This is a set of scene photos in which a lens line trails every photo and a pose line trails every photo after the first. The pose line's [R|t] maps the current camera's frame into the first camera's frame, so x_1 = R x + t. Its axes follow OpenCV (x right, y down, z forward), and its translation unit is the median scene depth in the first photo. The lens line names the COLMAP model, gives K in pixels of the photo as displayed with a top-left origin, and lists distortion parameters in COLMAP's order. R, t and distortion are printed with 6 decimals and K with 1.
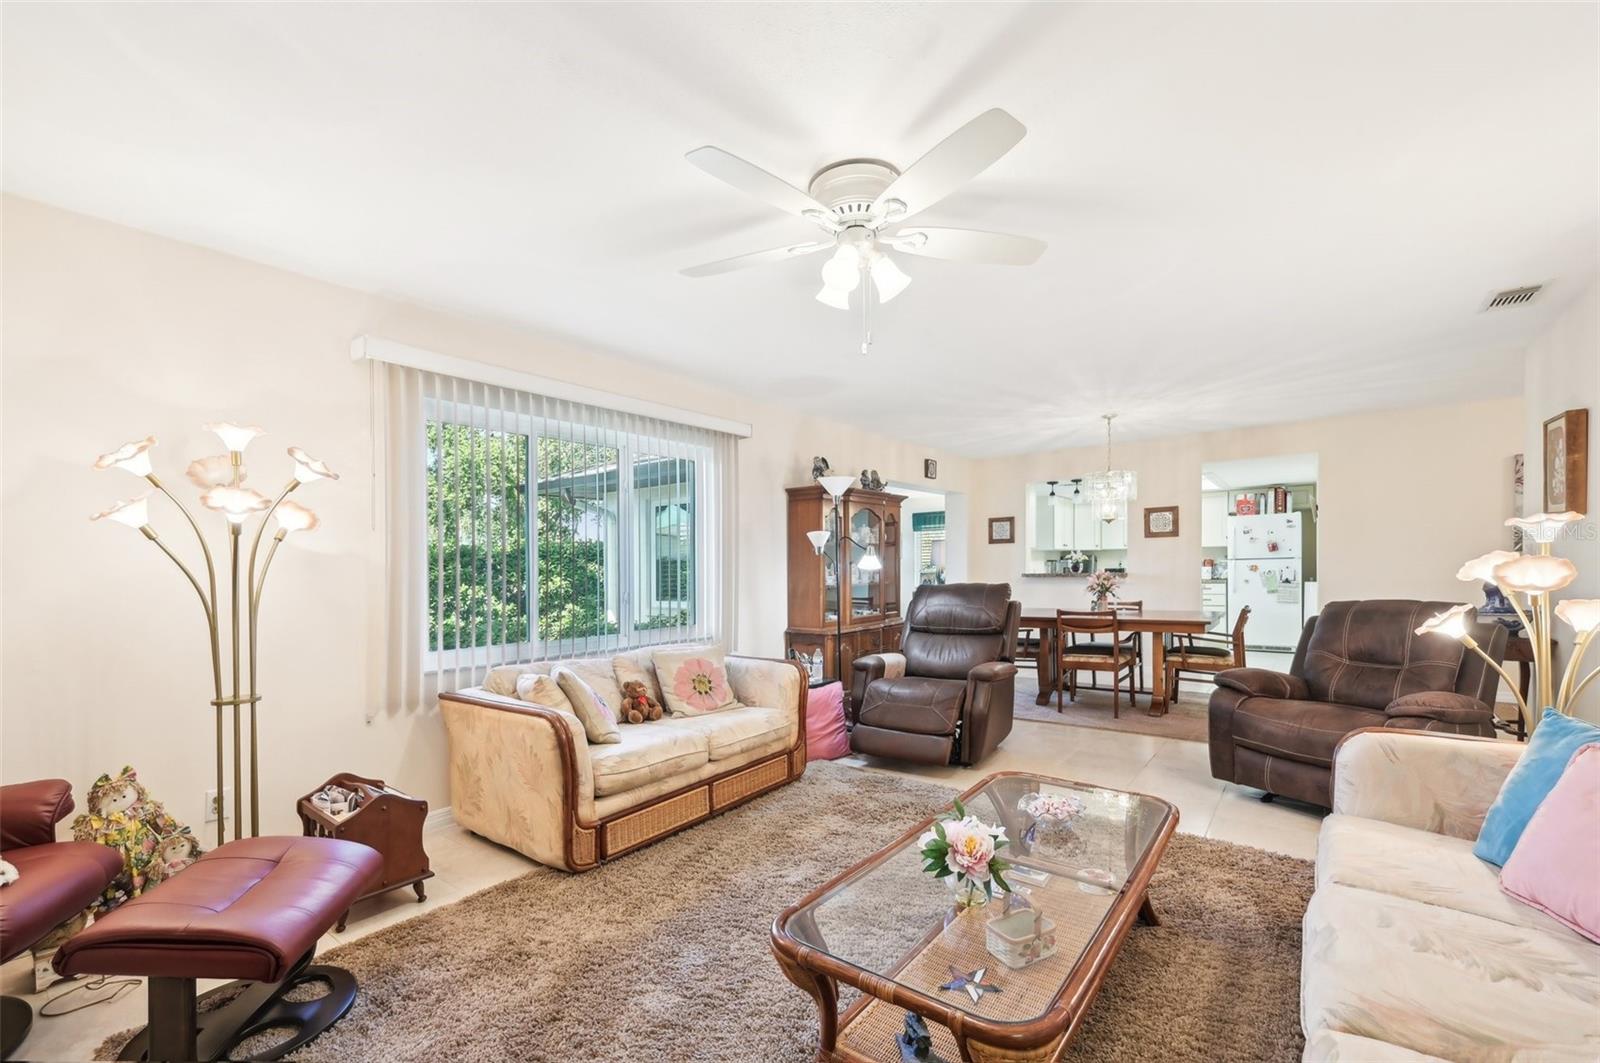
lens RADIAL K [[669.3, 0, 802.5], [0, 669.3, 572.4], [0, 0, 1]] dist [0.020581, 0.000081]
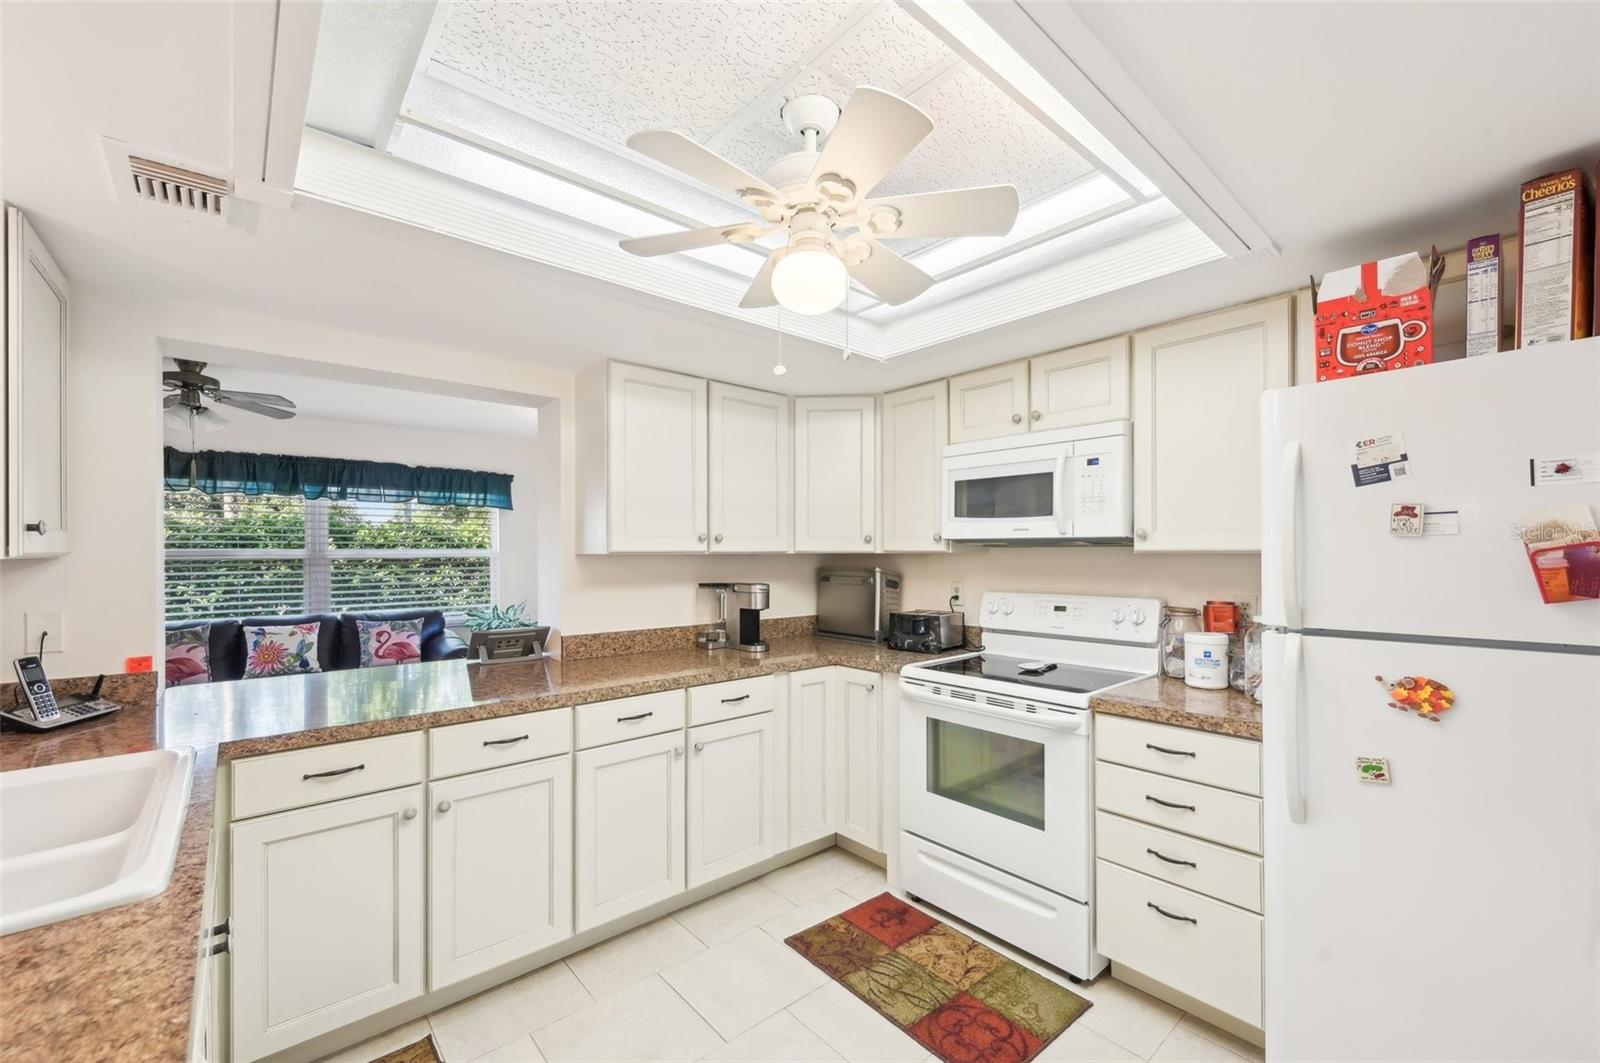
lens RADIAL K [[656.1, 0, 800.9], [0, 656.1, 548.9], [0, 0, 1]] dist [-0.001203, 0.000315]
pose [[0.982631, 0.007840, -0.185406, 0.905111], [-0.010214, 0.999878, -0.011855, -0.061313], [0.185291, 0.013543, 0.982590, 1.344672]]
